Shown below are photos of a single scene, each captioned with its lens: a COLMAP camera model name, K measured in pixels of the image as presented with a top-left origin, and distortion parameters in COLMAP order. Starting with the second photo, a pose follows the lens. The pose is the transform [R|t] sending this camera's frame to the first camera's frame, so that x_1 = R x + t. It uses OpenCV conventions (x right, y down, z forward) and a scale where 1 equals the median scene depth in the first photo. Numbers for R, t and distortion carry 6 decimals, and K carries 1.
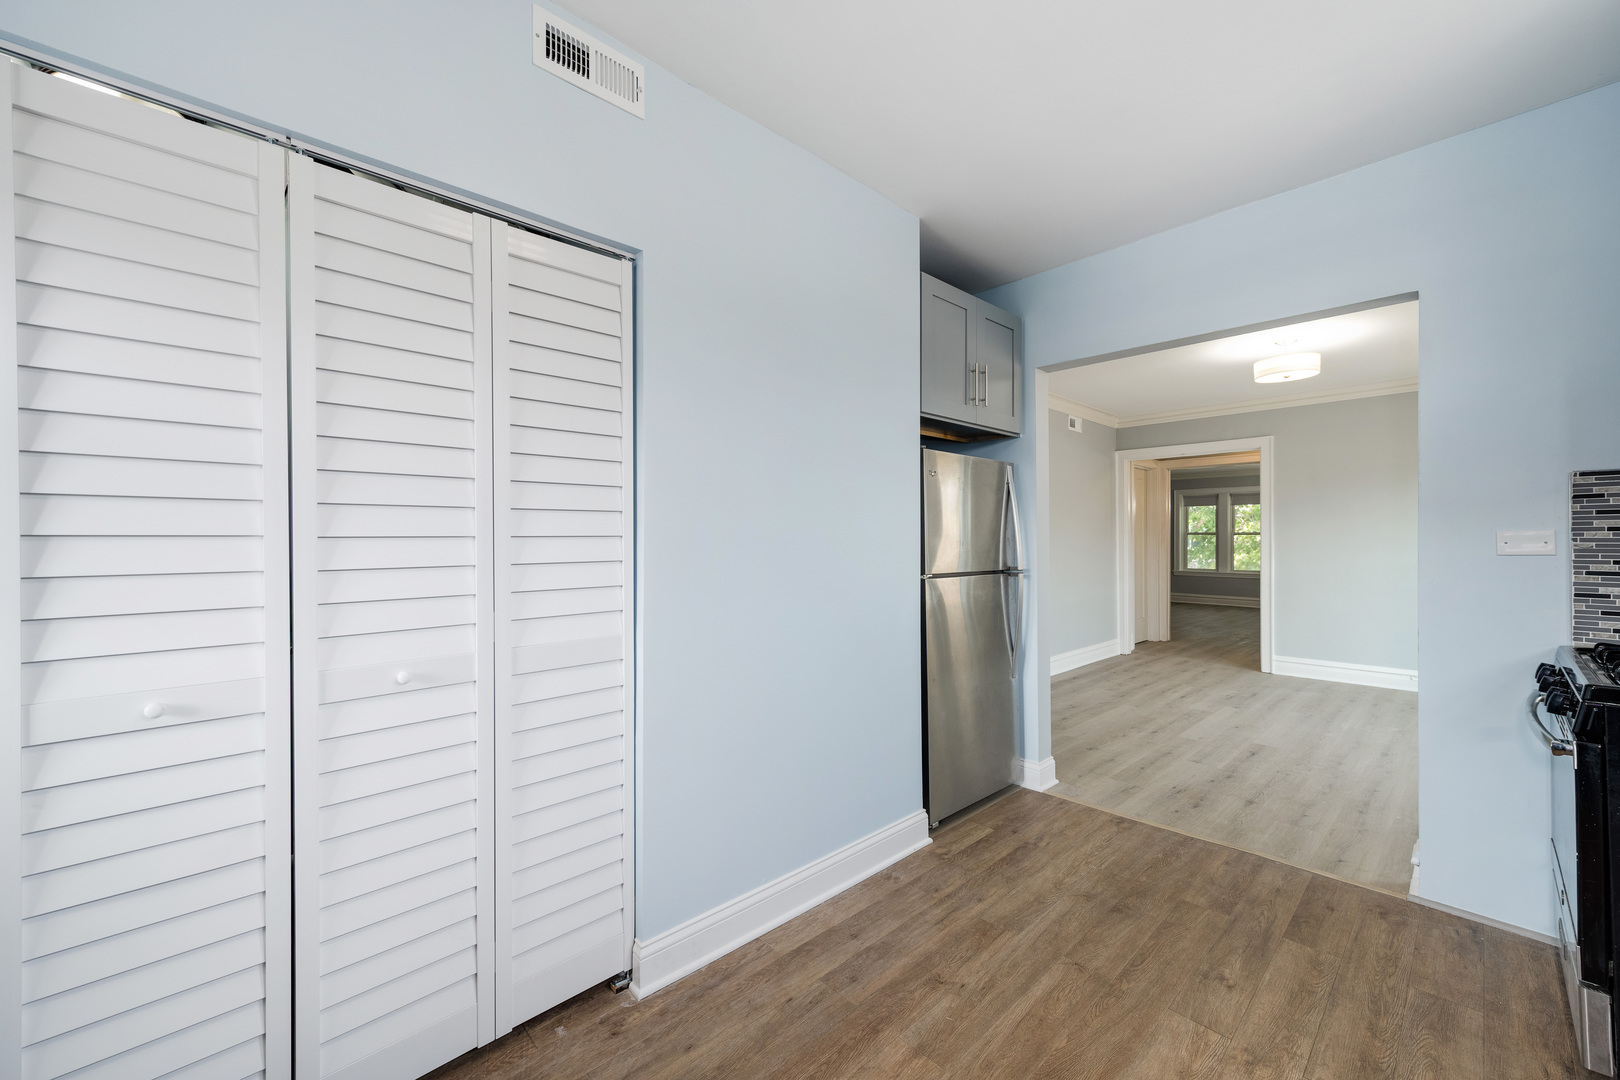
lens RADIAL K [[635.6, 0, 806.2], [0, 635.6, 545.1], [0, 0, 1]] dist [0.004820, 0.000747]
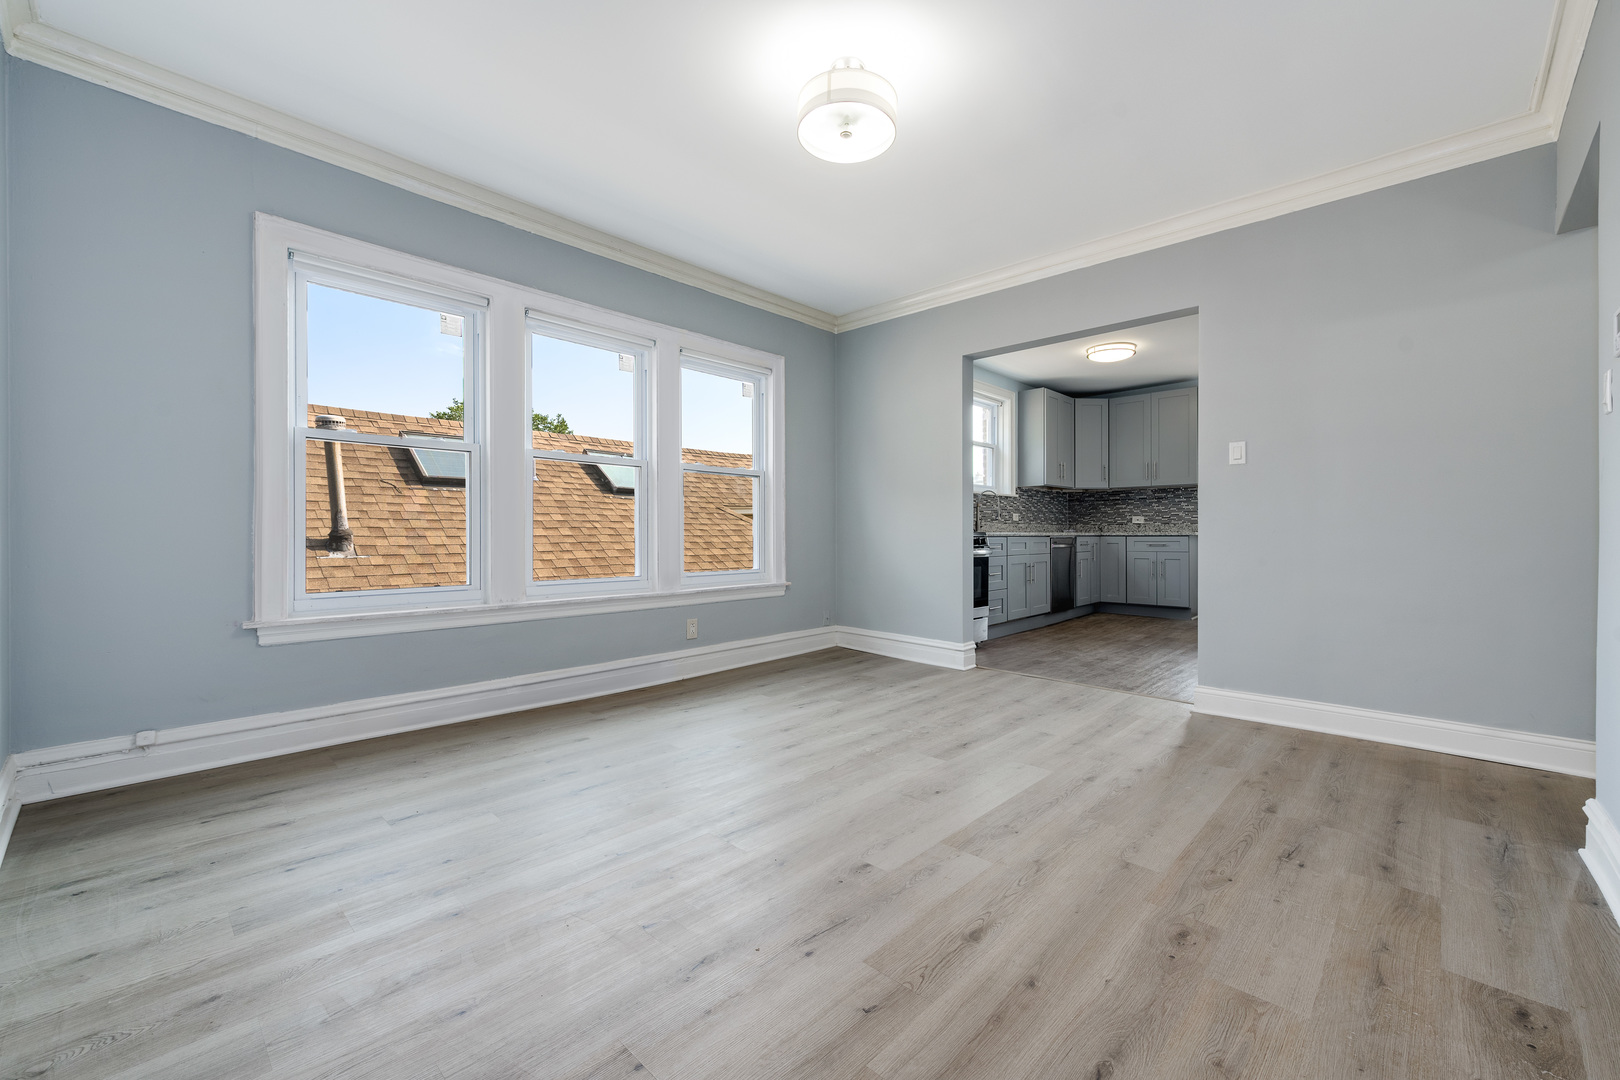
lens RADIAL K [[635.6, 0, 816.5], [0, 635.6, 527.4], [0, 0, 1]] dist [0.004820, 0.000747]
pose [[-0.998201, -0.004230, -0.059814, 1.119778], [-0.004202, 0.999991, -0.000591, 0.092723], [0.059816, -0.000339, -0.998209, 2.105823]]
